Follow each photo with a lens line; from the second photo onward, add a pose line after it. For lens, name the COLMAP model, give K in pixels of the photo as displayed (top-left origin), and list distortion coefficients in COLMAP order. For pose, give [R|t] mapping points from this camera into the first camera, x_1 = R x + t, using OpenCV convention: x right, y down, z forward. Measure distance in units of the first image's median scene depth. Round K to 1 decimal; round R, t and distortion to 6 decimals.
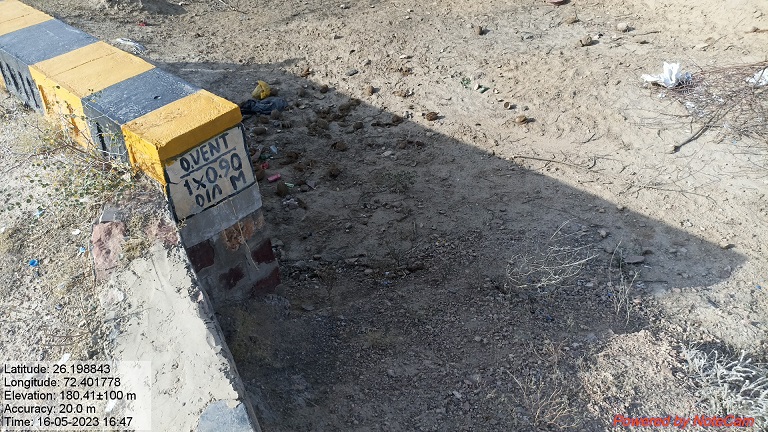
lens RADIAL K [[573.8, 0, 382.8], [0, 573.8, 215.6], [0, 0, 1]] dist [0.031129, -0.006229]
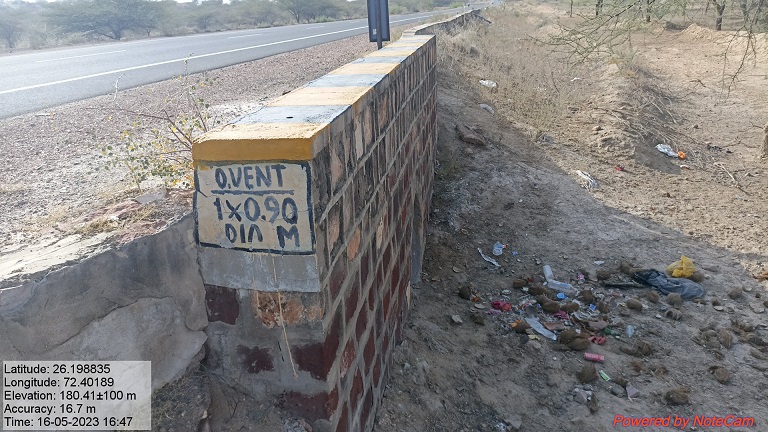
lens RADIAL K [[573.8, 0, 386.0], [0, 573.8, 215.9], [0, 0, 1]] dist [0.031129, -0.006229]
pose [[0.561535, 0.324306, -0.761251, 0.376155], [-0.526877, 0.849521, -0.026739, -0.132393], [0.638028, 0.416100, 0.647905, 0.599521]]
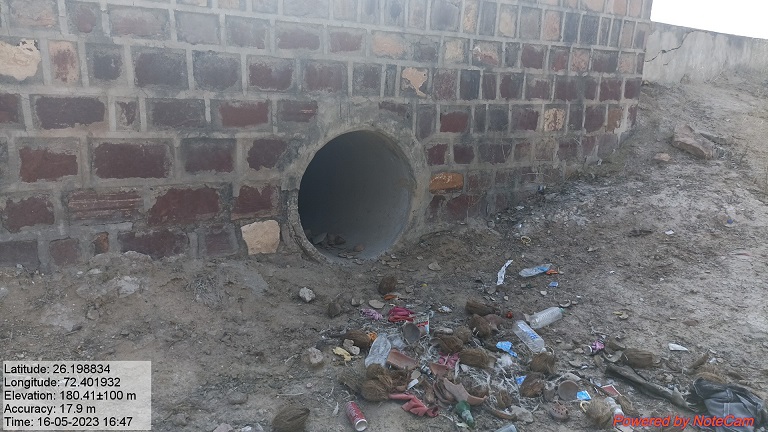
lens RADIAL K [[573.8, 0, 385.0], [0, 573.8, 216.0], [0, 0, 1]] dist [0.031129, -0.006229]
pose [[-0.218209, 0.285670, -0.933154, 0.272620], [-0.643746, 0.676524, 0.357641, -0.679723], [0.733469, 0.678754, 0.036276, 2.036631]]
